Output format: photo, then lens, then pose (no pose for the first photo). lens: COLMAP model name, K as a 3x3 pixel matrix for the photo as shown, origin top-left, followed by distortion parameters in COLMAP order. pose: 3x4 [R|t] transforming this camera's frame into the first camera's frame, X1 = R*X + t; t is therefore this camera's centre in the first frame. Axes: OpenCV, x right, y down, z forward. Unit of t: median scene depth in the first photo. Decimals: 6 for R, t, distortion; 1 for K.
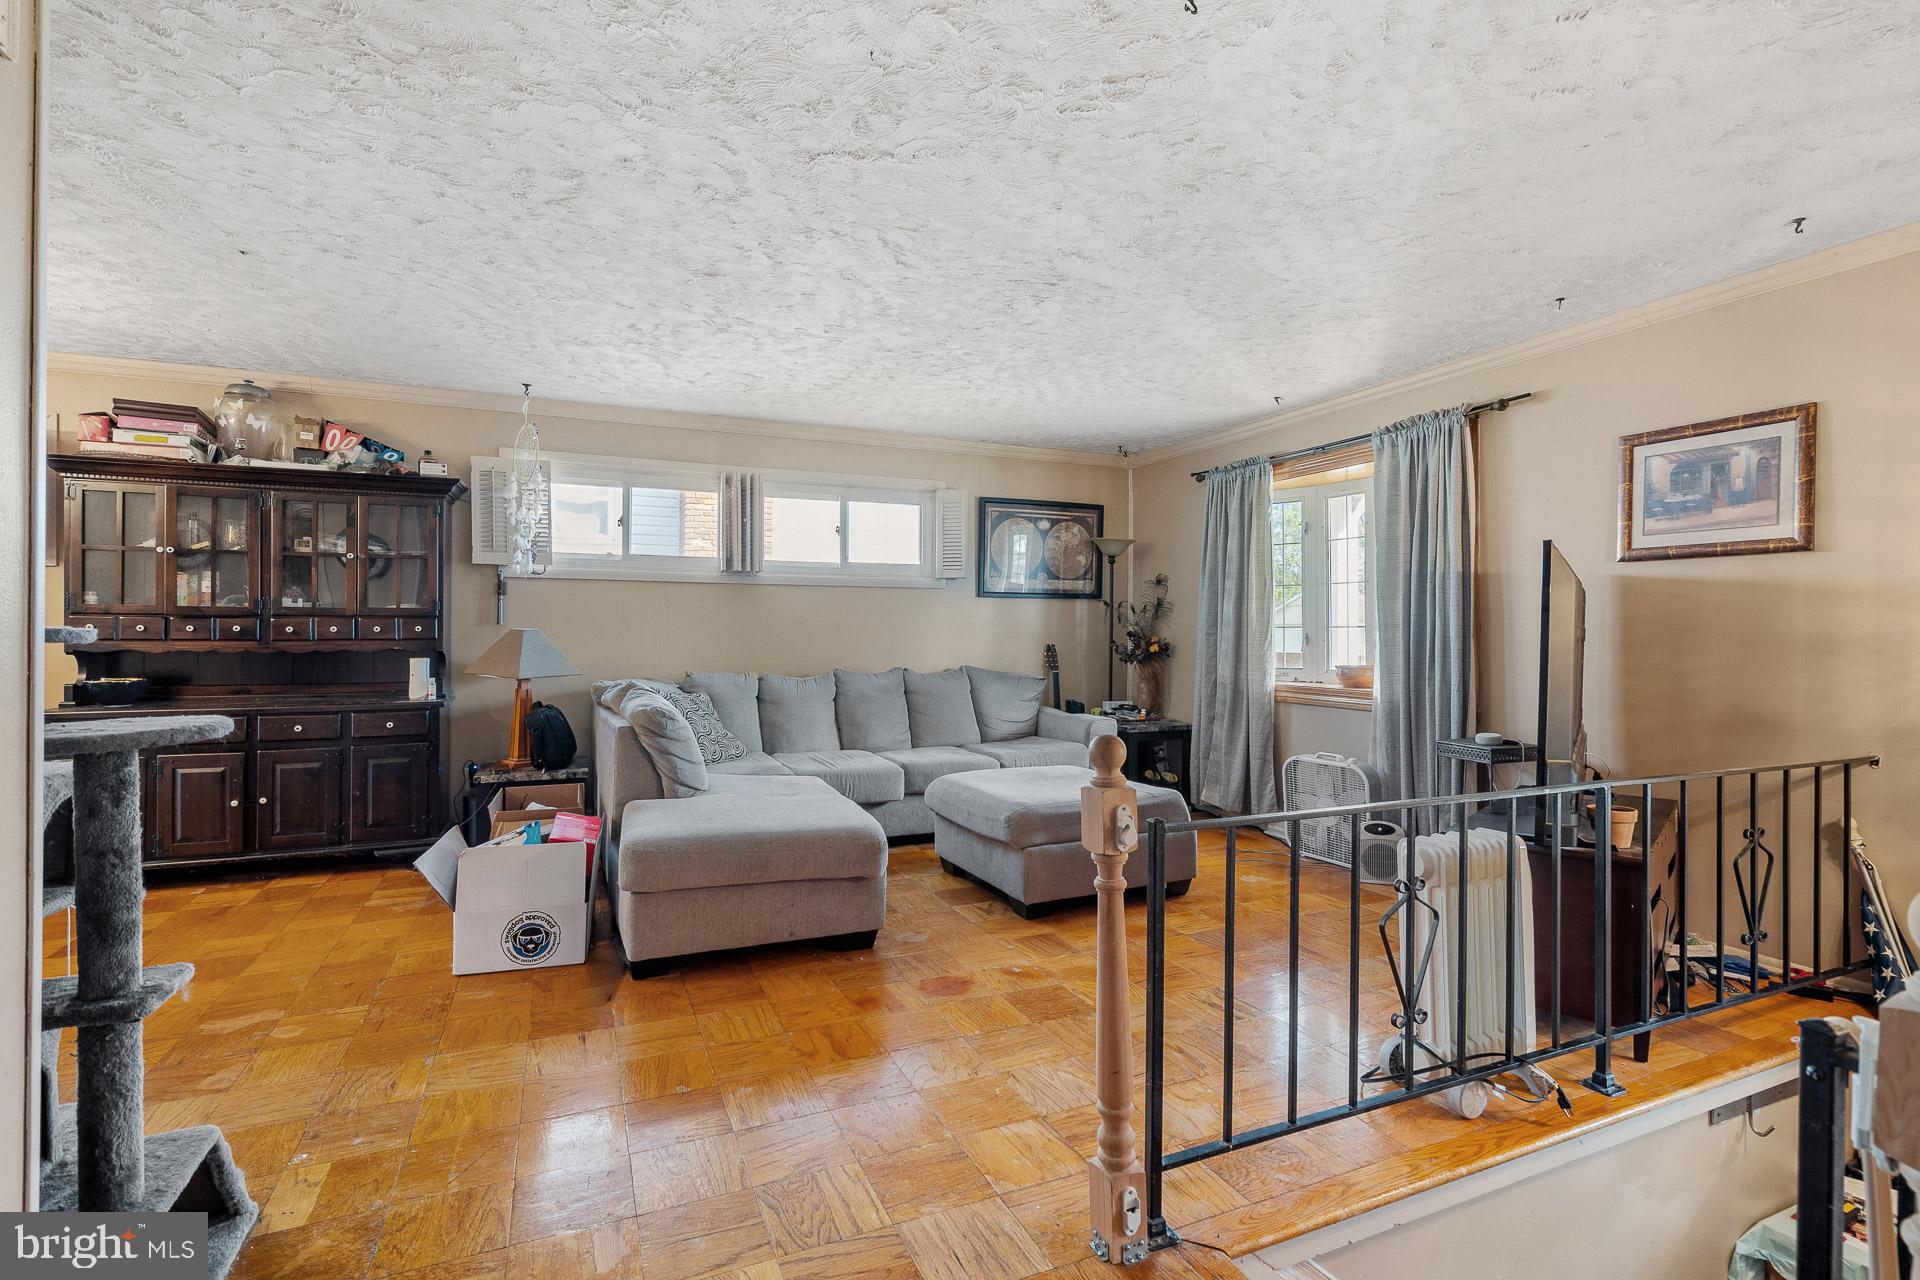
lens RADIAL K [[871.2, 0, 964.0], [0, 871.2, 632.1], [0, 0, 1]] dist [-0.008393, 0.001963]
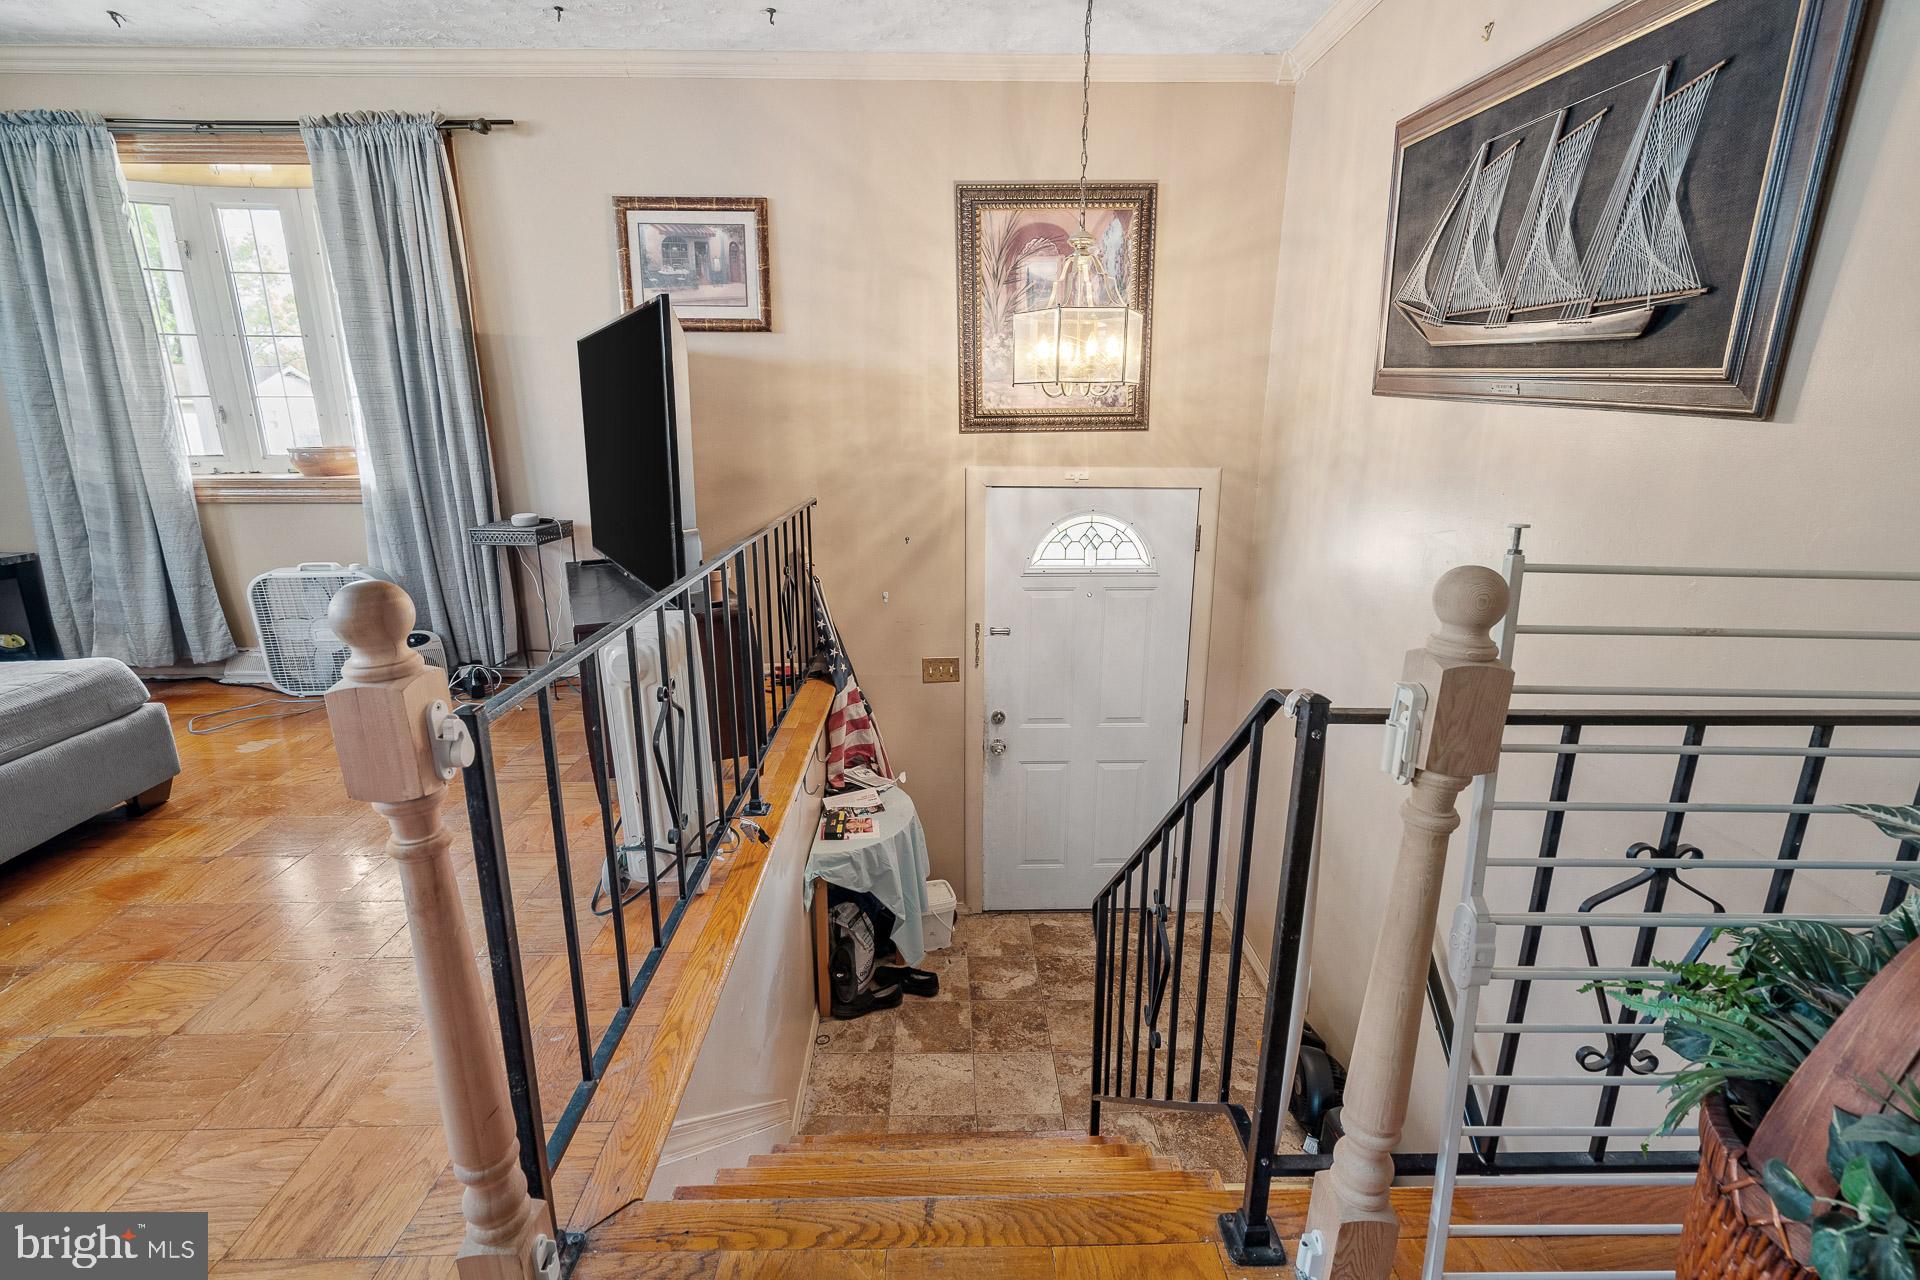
lens RADIAL K [[871.2, 0, 962.2], [0, 871.2, 638.4], [0, 0, 1]] dist [-0.008393, 0.001963]
pose [[0.393093, -0.243923, 0.886555, -0.072368], [-0.000080, 0.964163, 0.265311, -0.002987], [-0.919499, -0.104363, 0.378987, 0.189083]]
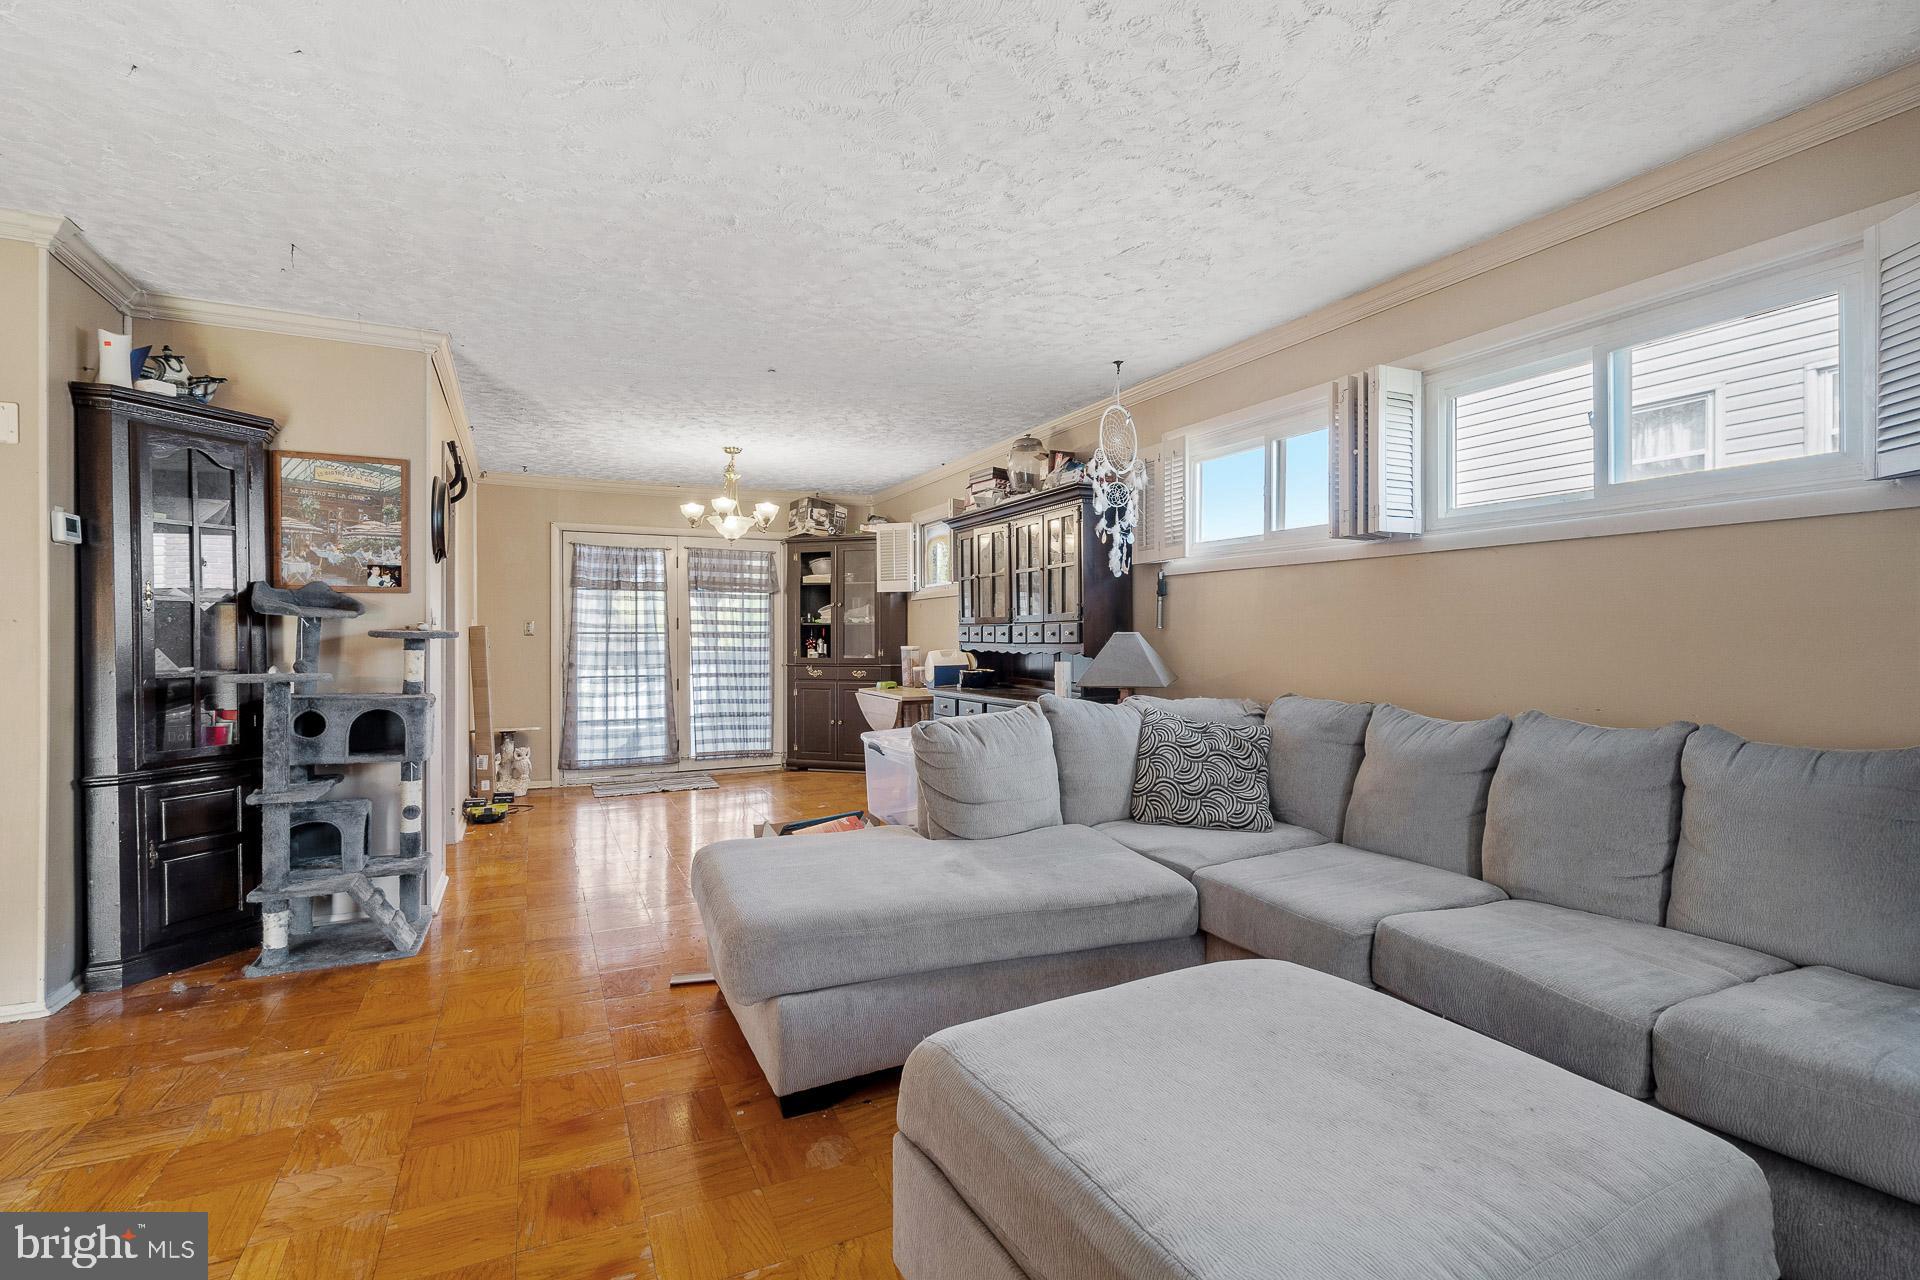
lens RADIAL K [[871.2, 0, 951.6], [0, 871.2, 639.7], [0, 0, 1]] dist [-0.008393, 0.001963]
pose [[0.035813, -0.003090, -0.999354, 0.448024], [-0.002403, 0.999992, -0.003178, 0.007183], [0.999356, 0.002515, 0.035805, 0.903518]]
